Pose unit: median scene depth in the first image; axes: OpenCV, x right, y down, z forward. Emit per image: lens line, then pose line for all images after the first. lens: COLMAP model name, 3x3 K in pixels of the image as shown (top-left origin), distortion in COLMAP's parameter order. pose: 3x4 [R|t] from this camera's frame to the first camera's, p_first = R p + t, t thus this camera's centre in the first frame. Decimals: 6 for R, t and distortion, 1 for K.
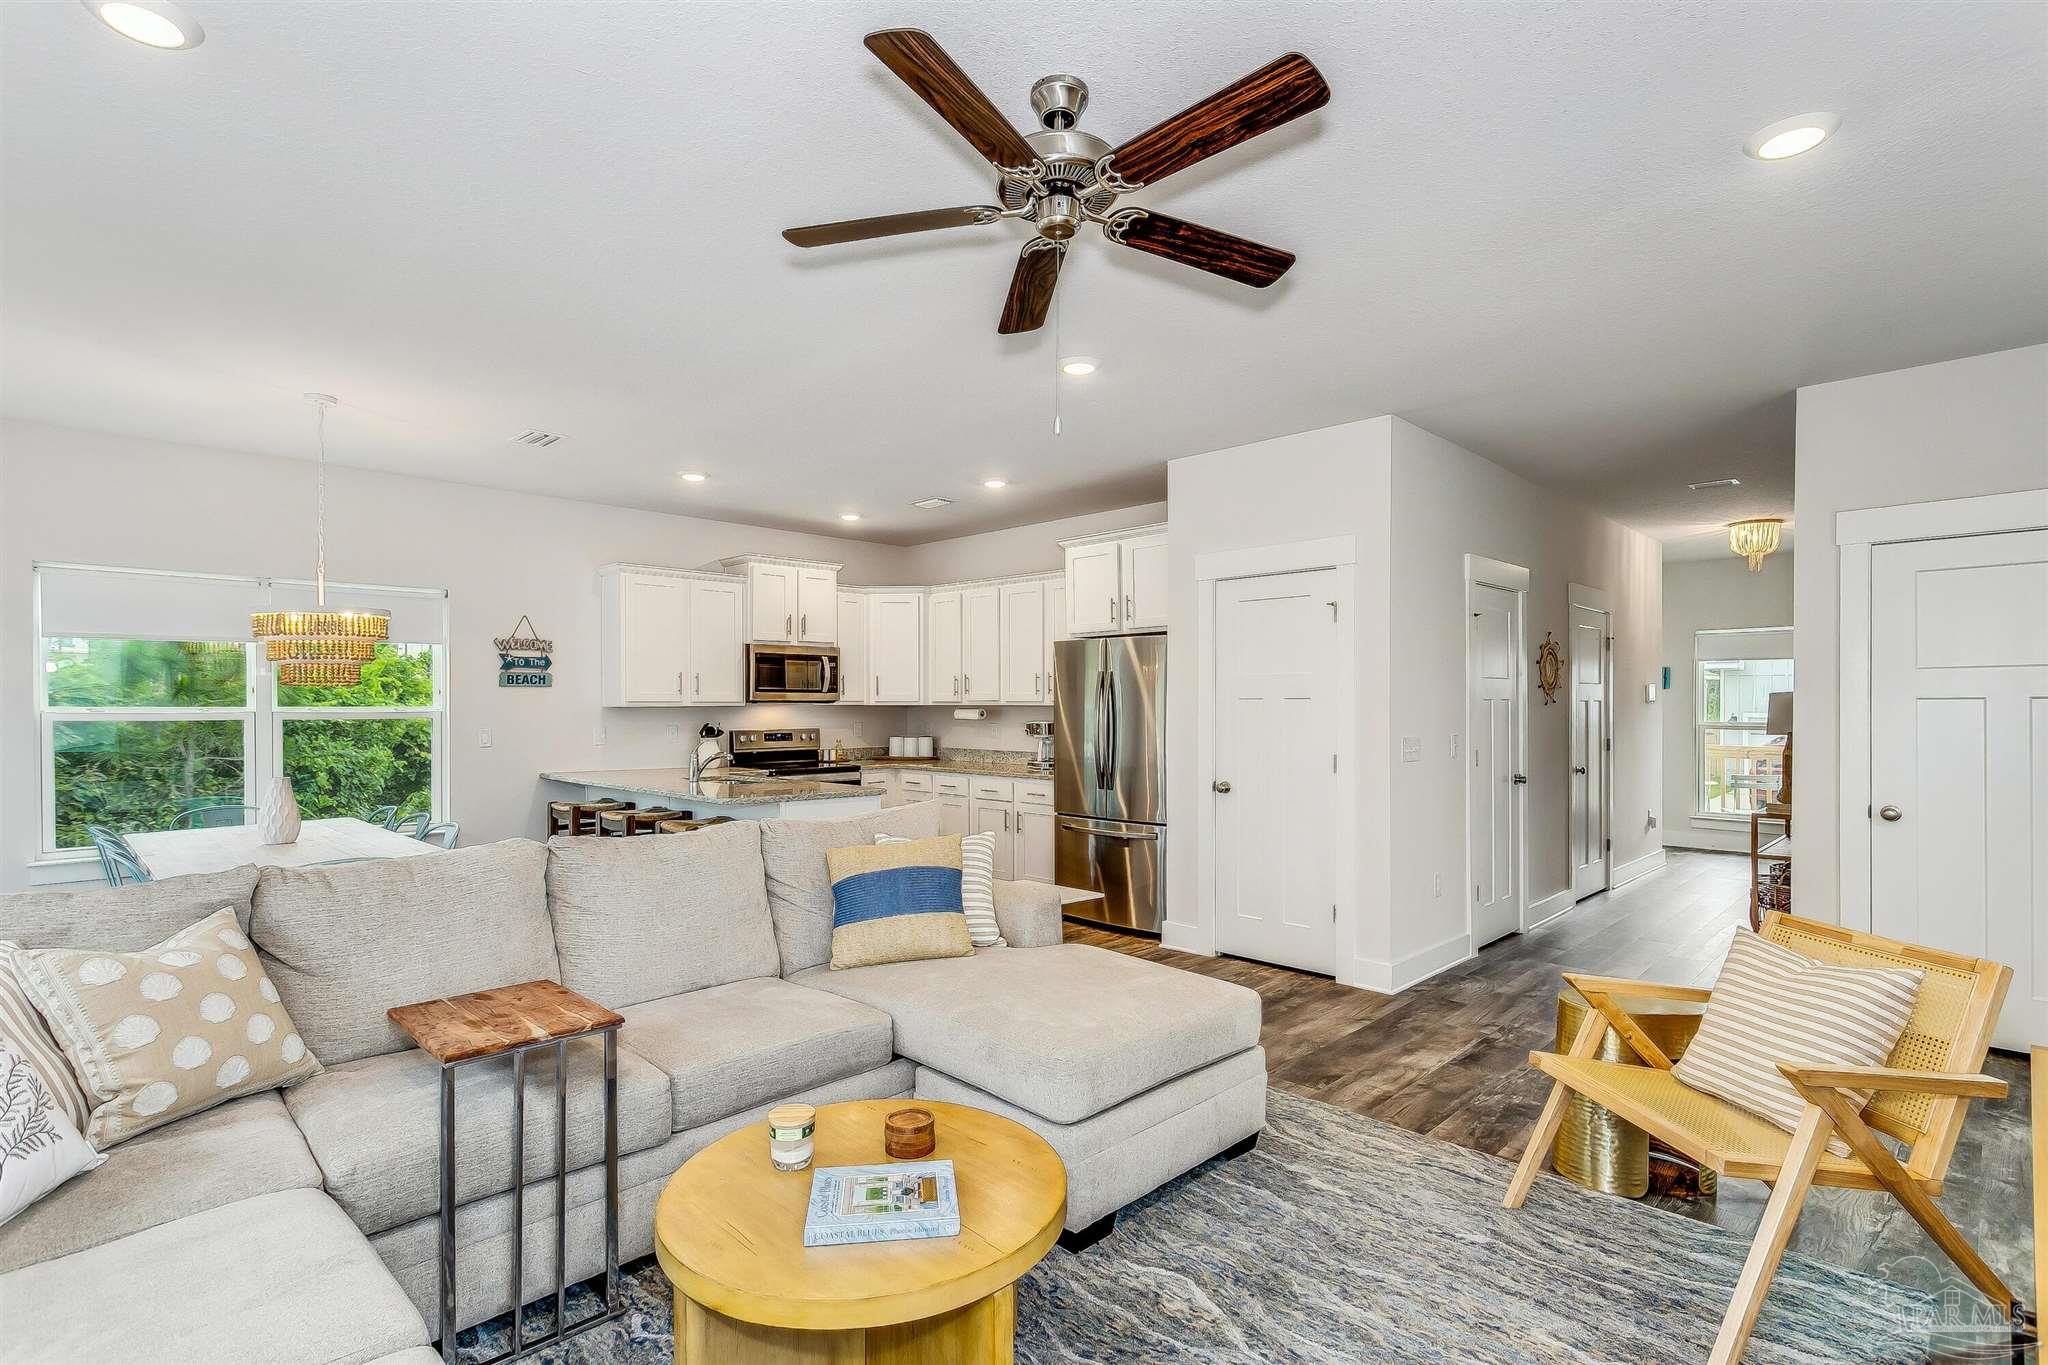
lens RADIAL K [[983.0, 0, 1019.1], [0, 983.0, 709.0], [0, 0, 1]] dist [-0.003303, -0.000587]
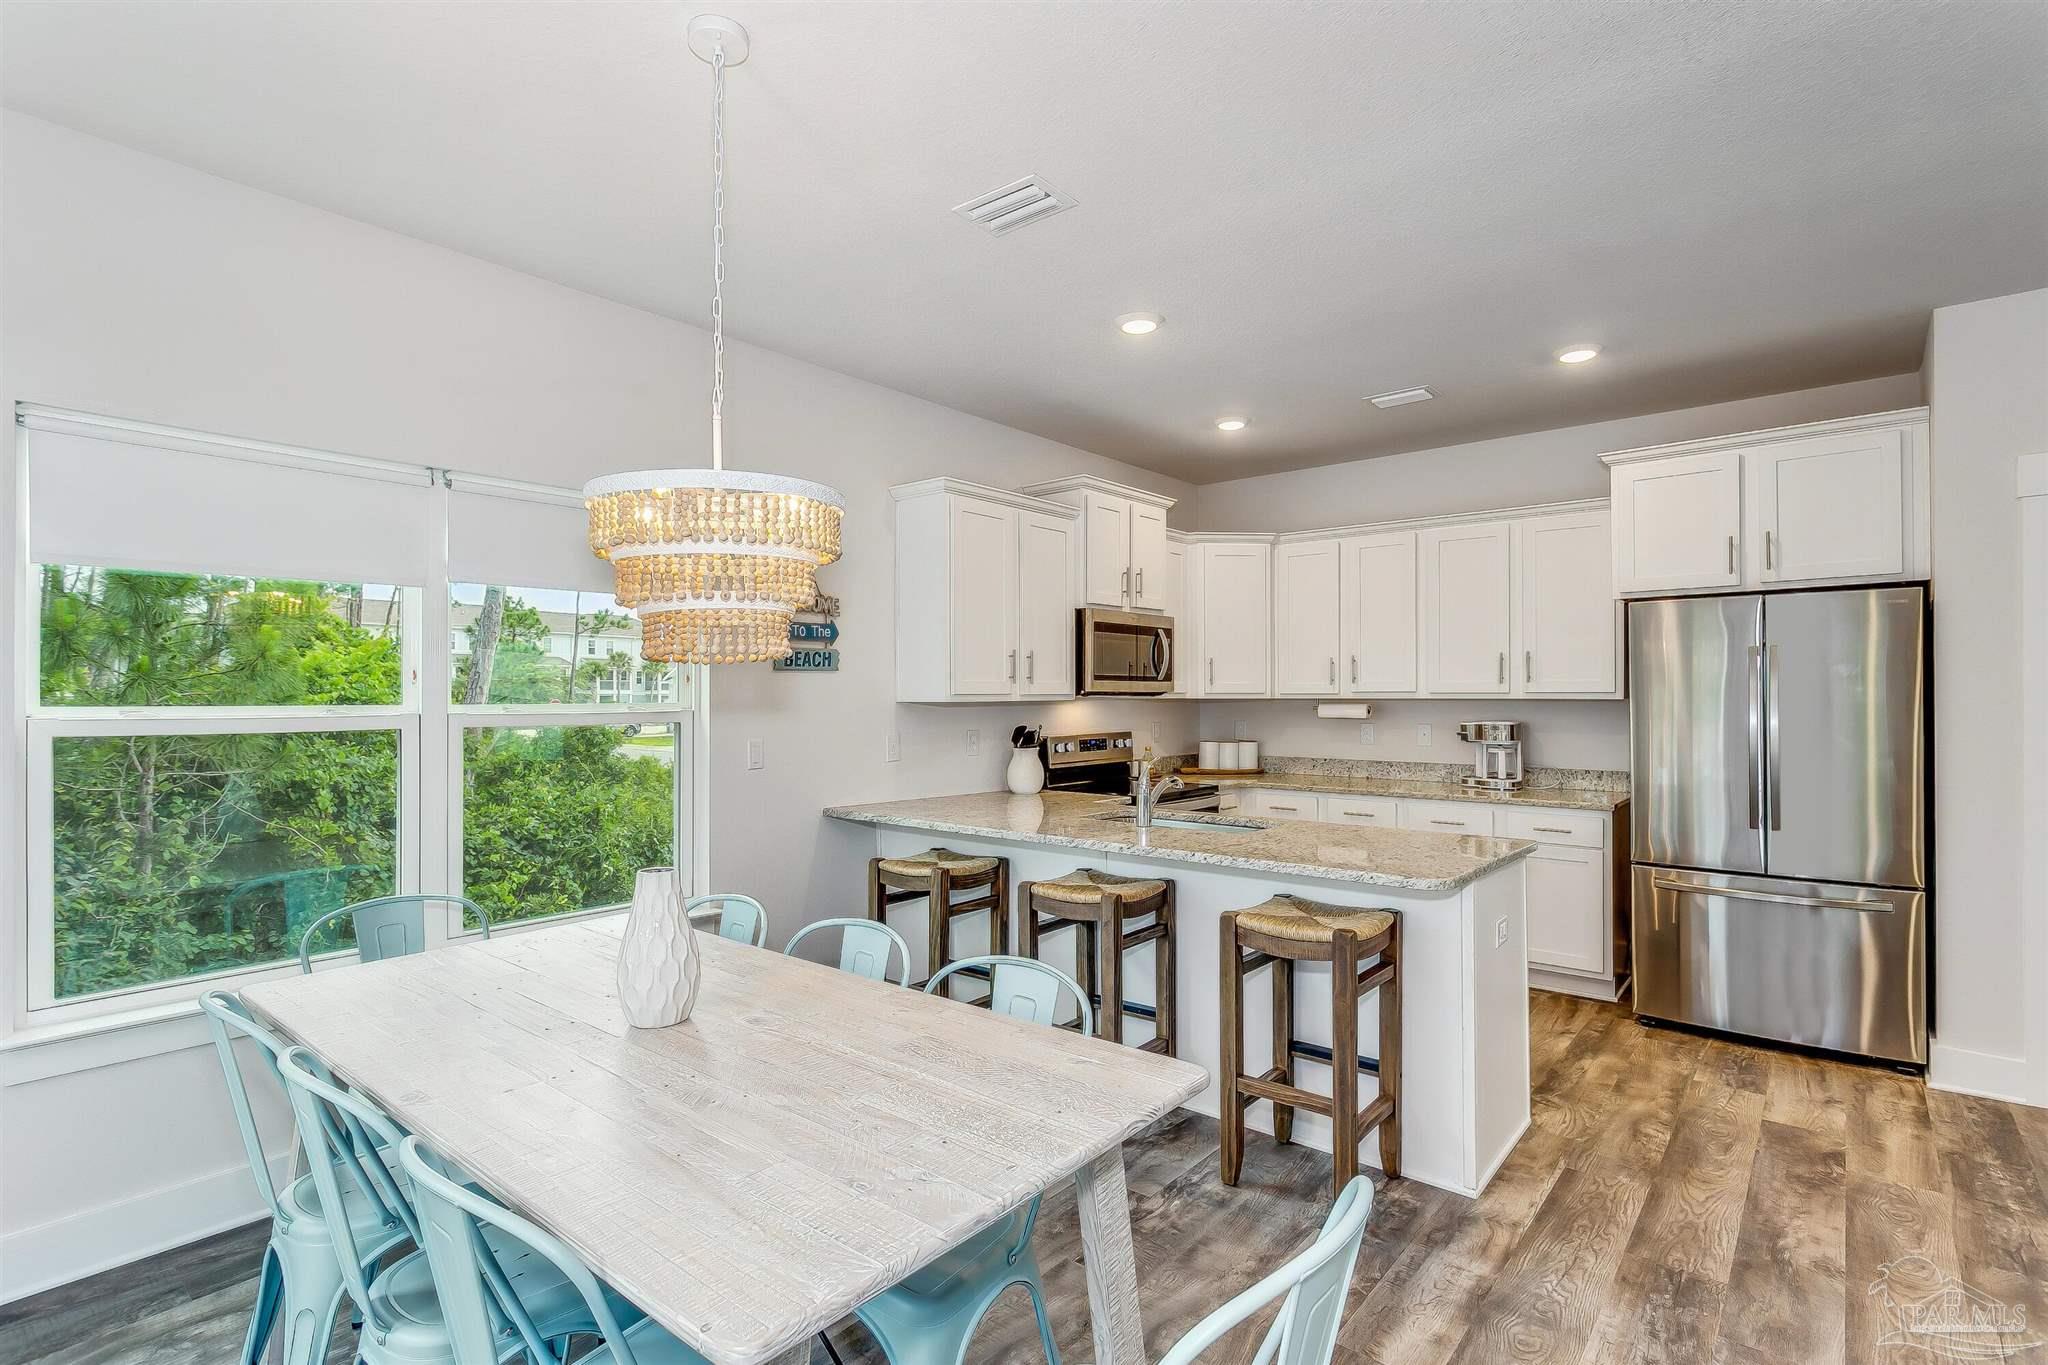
lens RADIAL K [[982.0, 0, 1015.8], [0, 982.0, 694.2], [0, 0, 1]] dist [0.003150, -0.000026]
pose [[0.996791, -0.000740, 0.080039, -0.363452], [0.001221, 0.999982, -0.005957, -0.003274], [-0.080033, 0.006036, 0.996774, 0.317974]]
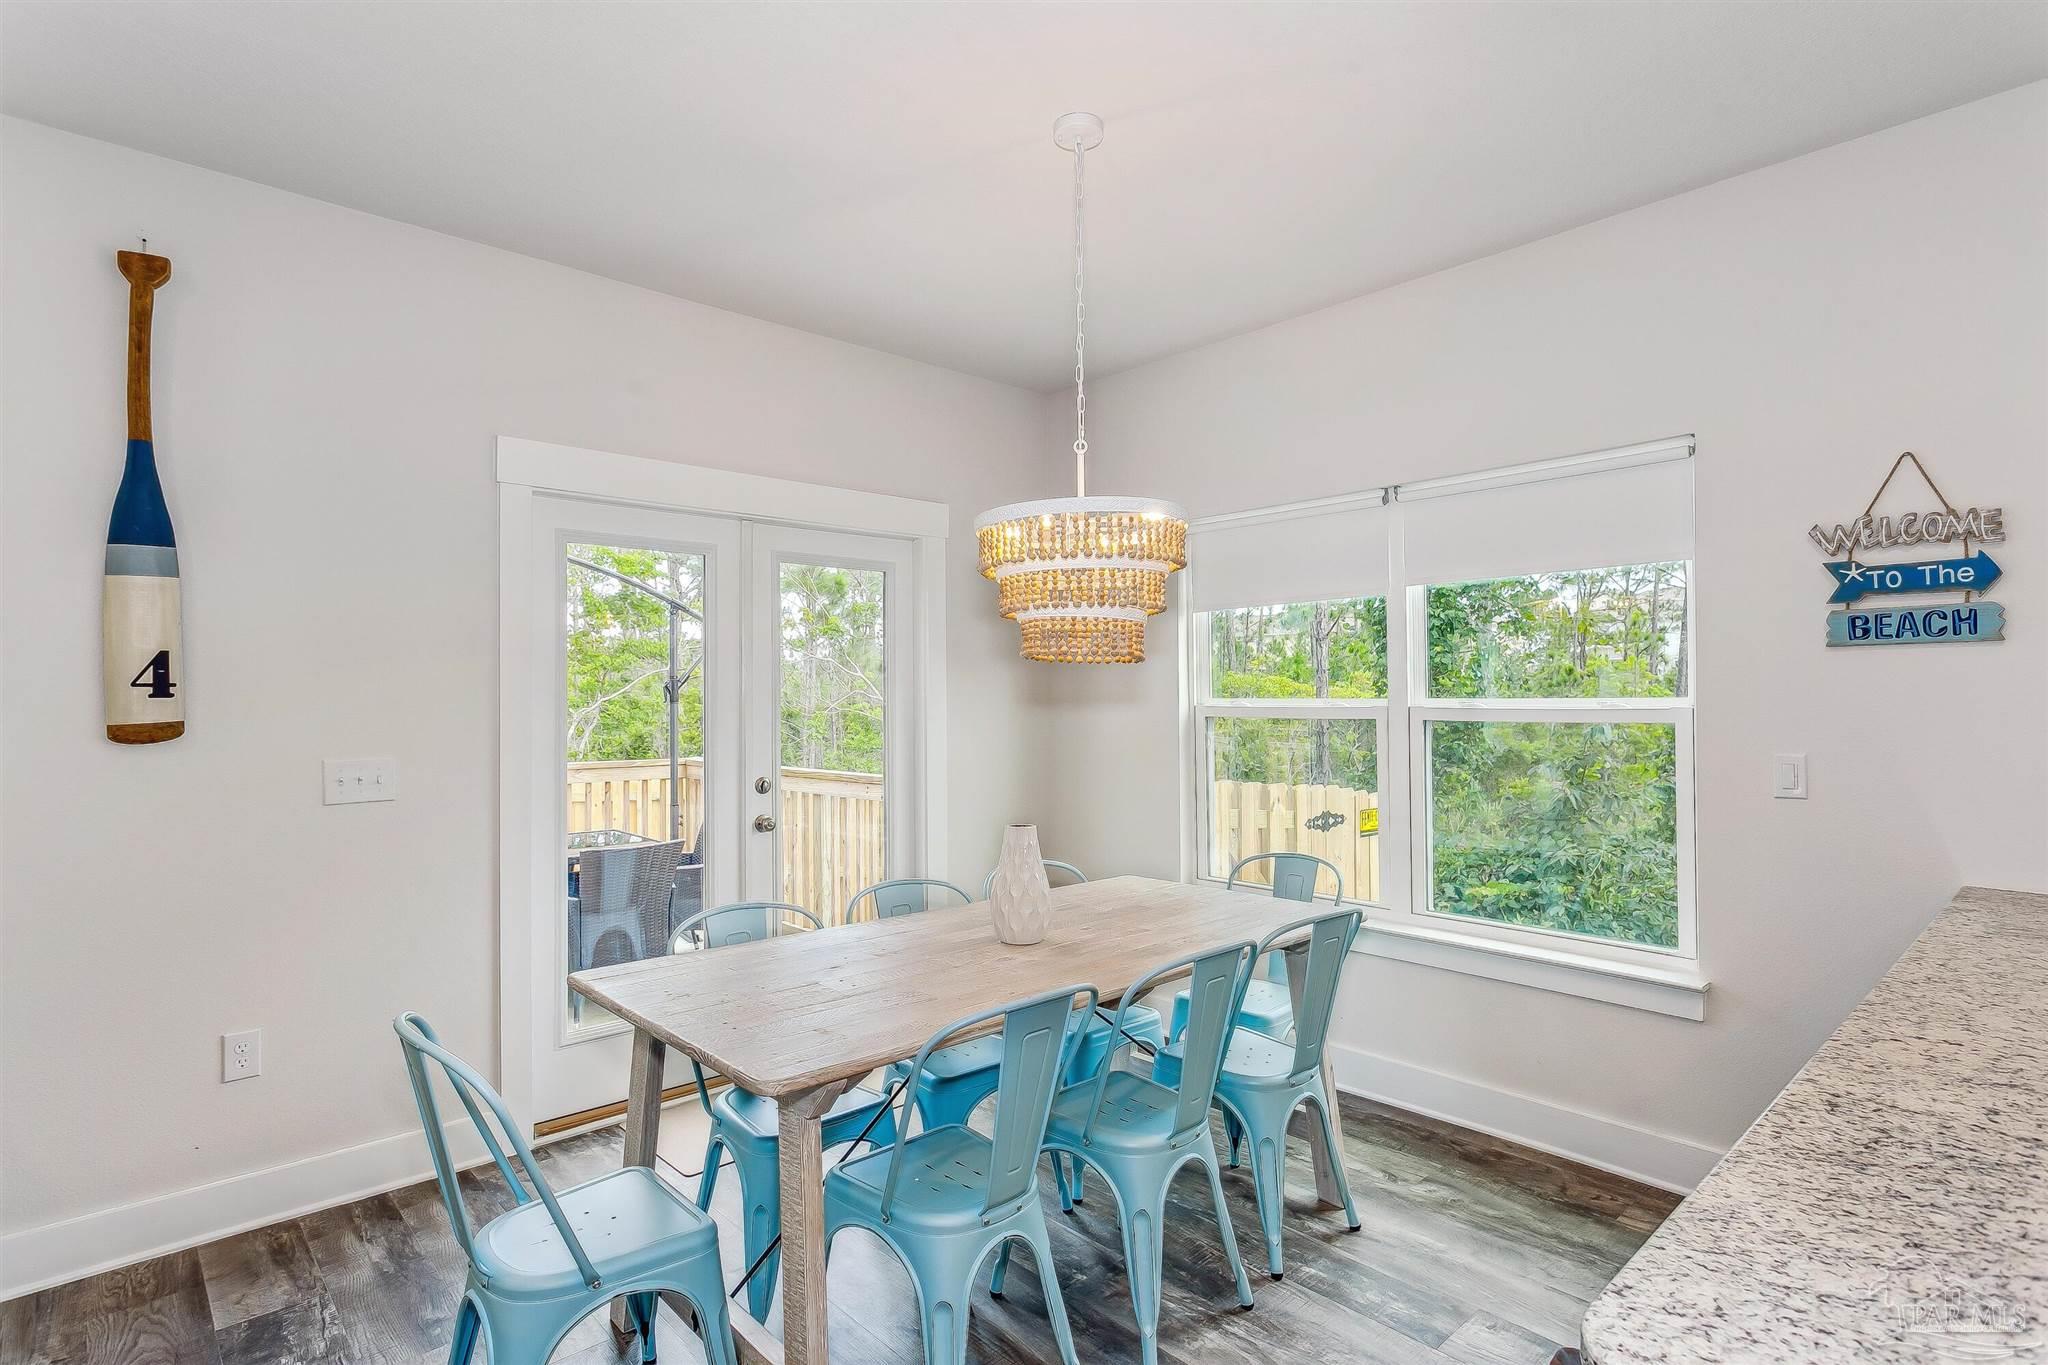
lens RADIAL K [[1024.4, 0, 1022.7], [0, 1024.4, 690.2], [0, 0, 1]] dist [-0.004702, 0.000539]
pose [[-0.047281, -0.005050, -0.998869, -0.090195], [0.000753, 0.999987, -0.005091, -0.003288], [0.998881, -0.000993, -0.047276, 0.593712]]
